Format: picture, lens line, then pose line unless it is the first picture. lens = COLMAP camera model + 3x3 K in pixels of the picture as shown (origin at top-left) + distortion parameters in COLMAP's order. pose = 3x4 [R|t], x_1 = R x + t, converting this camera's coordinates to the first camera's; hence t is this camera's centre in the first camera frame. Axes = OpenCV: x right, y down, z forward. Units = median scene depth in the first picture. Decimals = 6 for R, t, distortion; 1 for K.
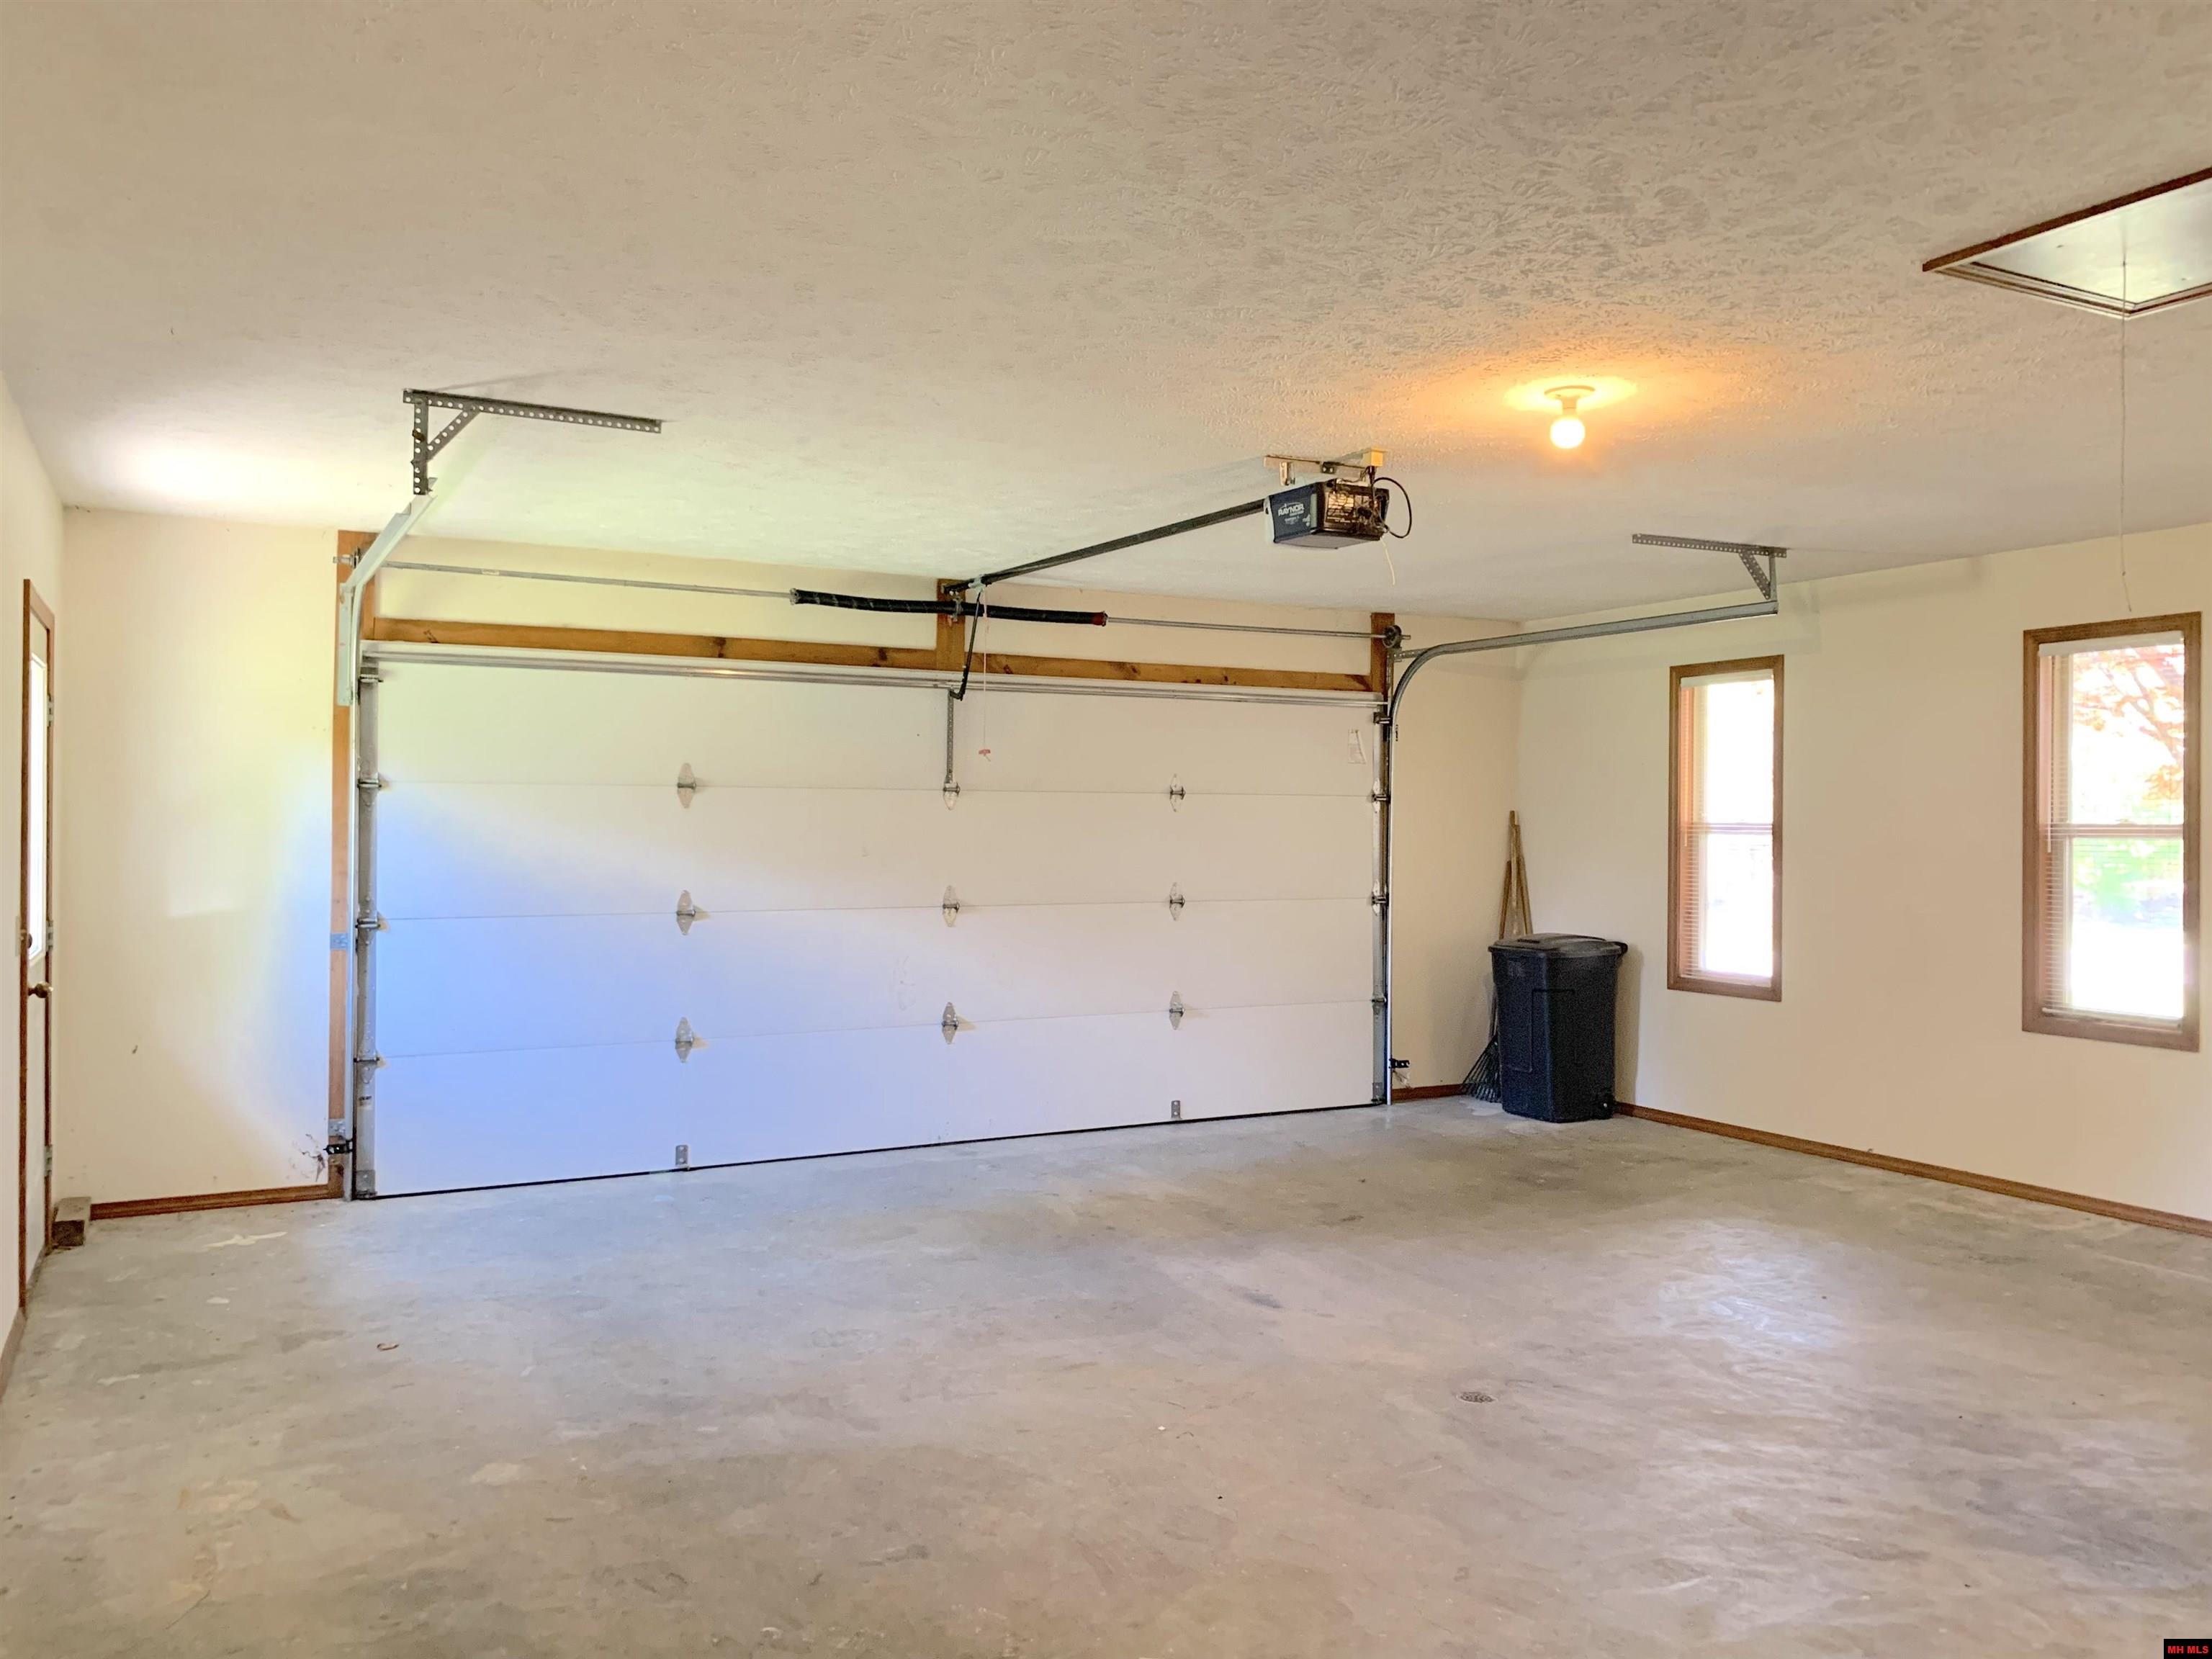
lens RADIAL K [[1682.7, 0, 1110.6], [0, 1682.7, 841.2], [0, 0, 1]] dist [0.027102, -0.031894]
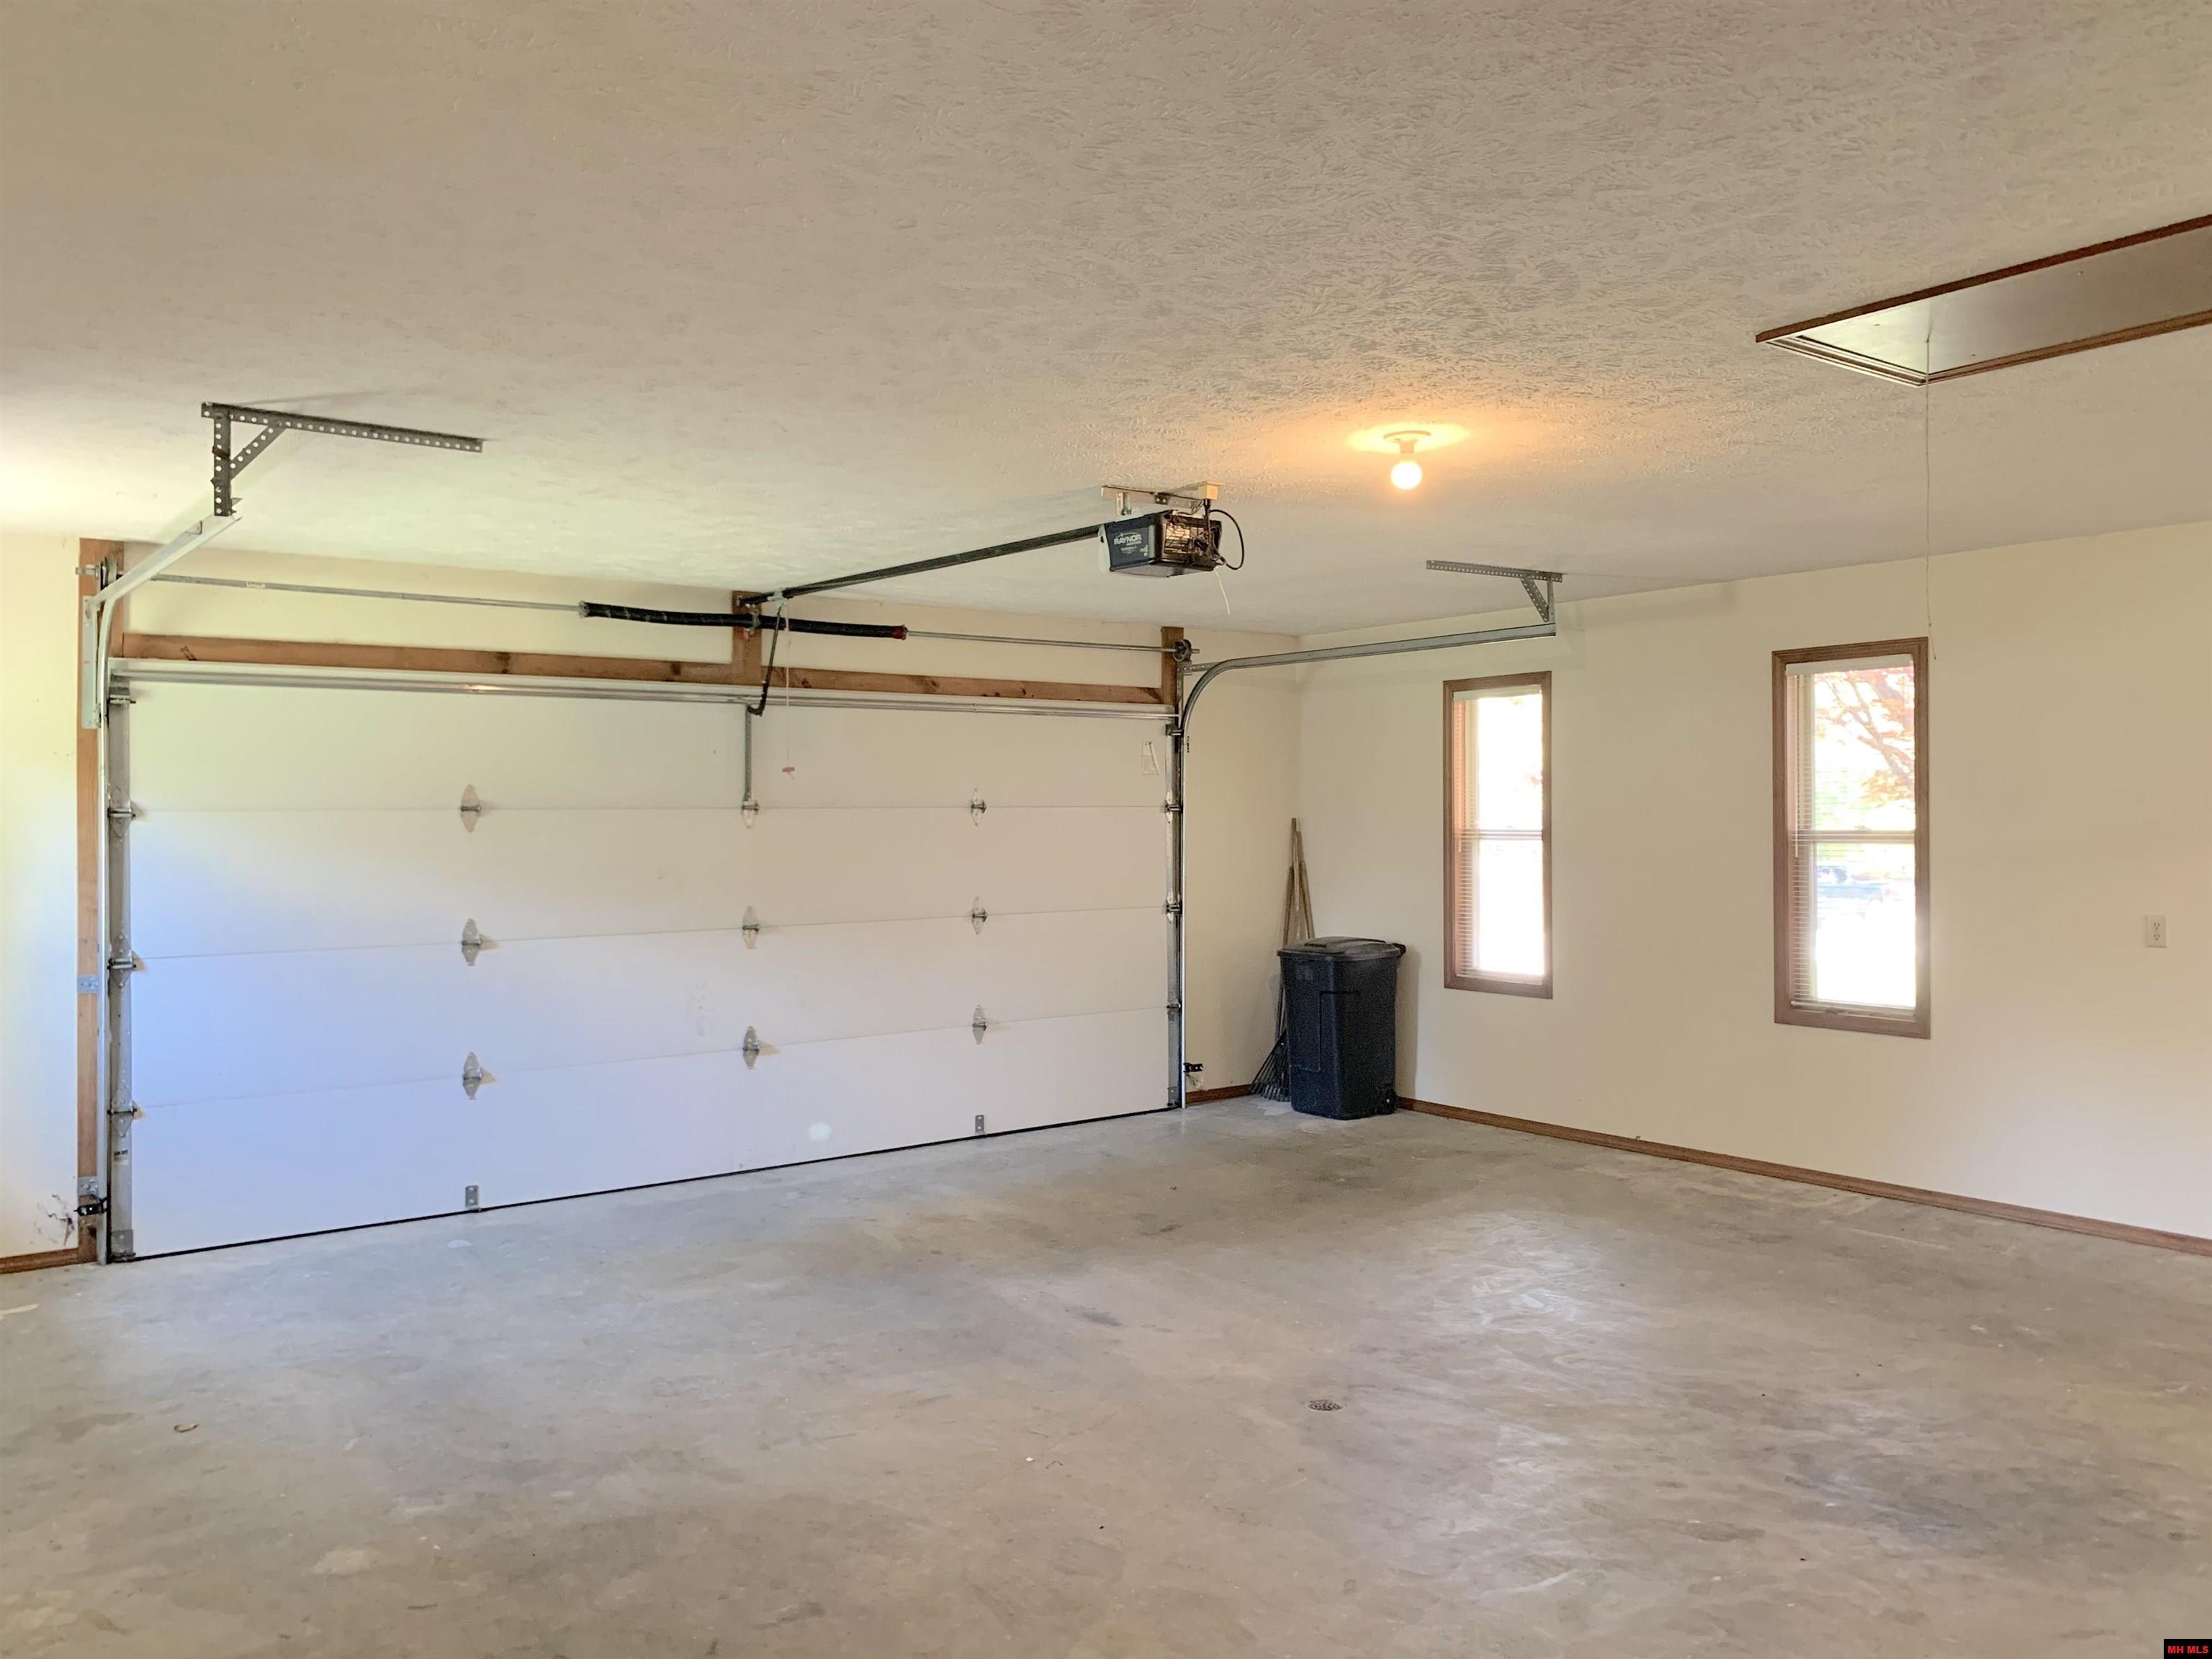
lens RADIAL K [[1682.7, 0, 1110.9], [0, 1682.7, 846.0], [0, 0, 1]] dist [0.027102, -0.031894]
pose [[0.987627, -0.014651, 0.156137, -0.046033], [0.013527, 0.999874, 0.008256, -0.015398], [-0.156238, -0.006042, 0.987701, 0.001729]]
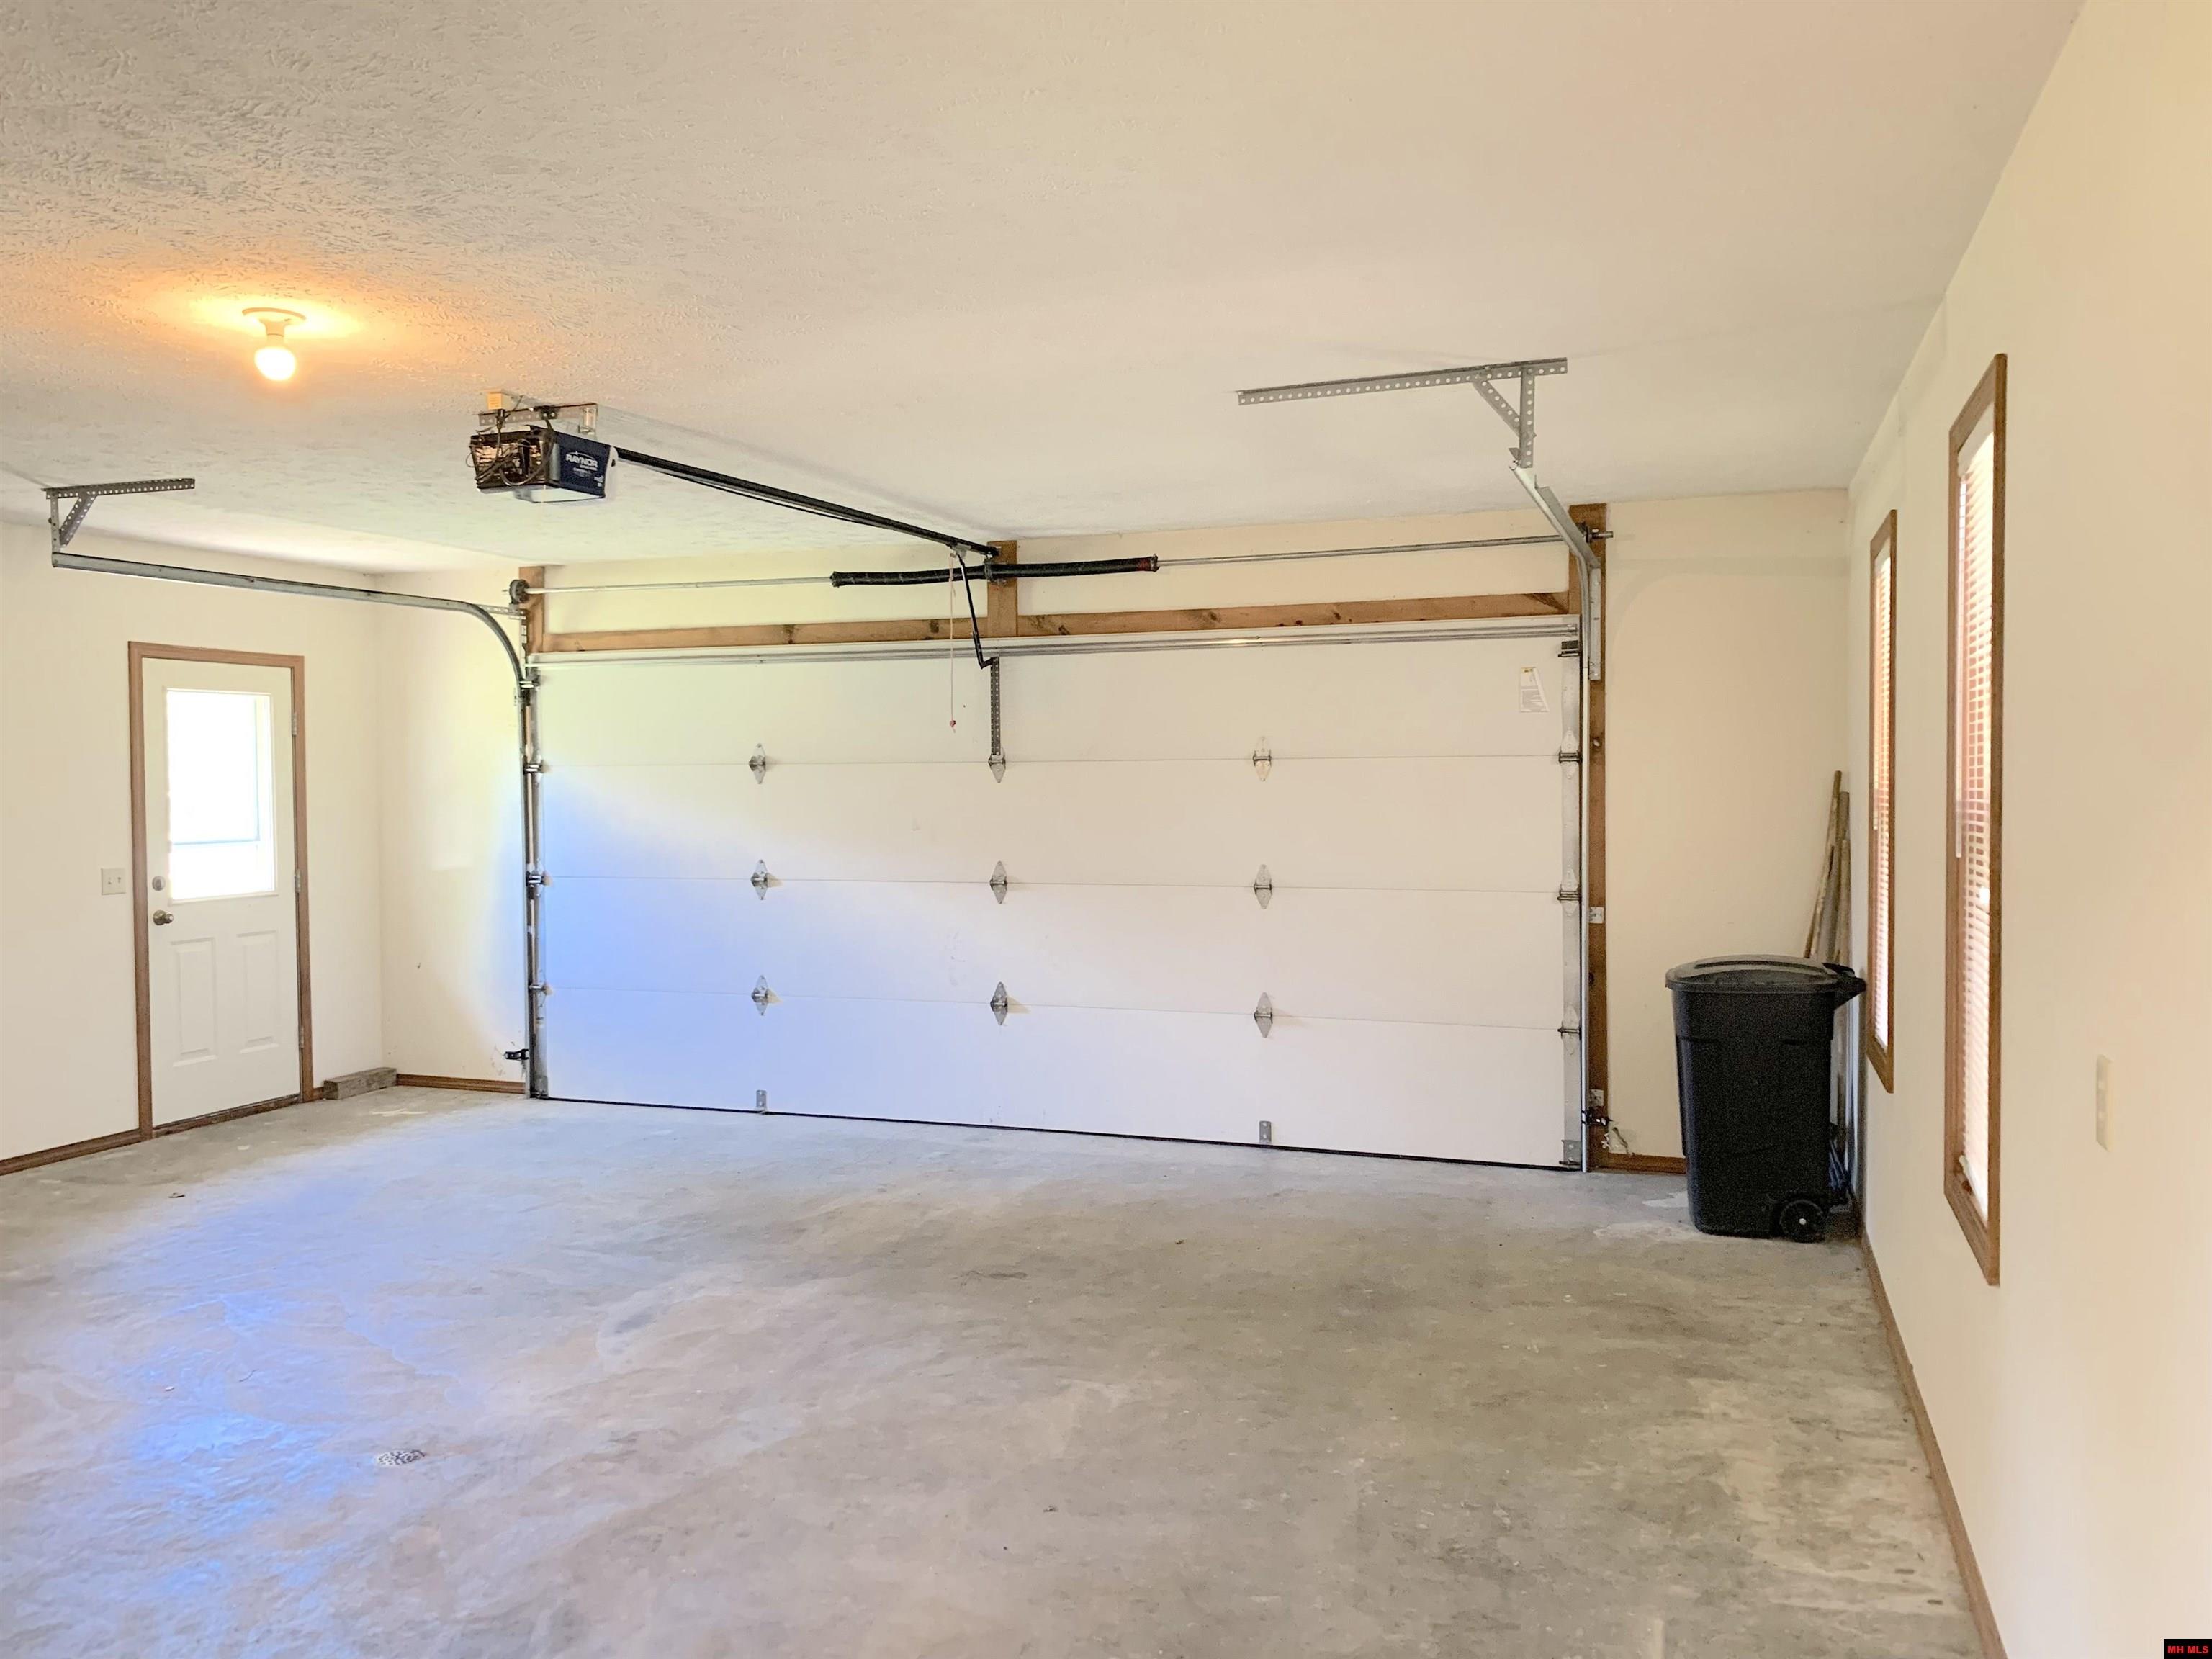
lens RADIAL K [[1682.7, 0, 1113.7], [0, 1682.7, 827.7], [0, 0, 1]] dist [0.027102, -0.031894]
pose [[0.672448, 0.012516, -0.740038, 0.750528], [0.002381, 0.999815, 0.019073, -0.012277], [0.740140, -0.014588, 0.672294, 0.456371]]
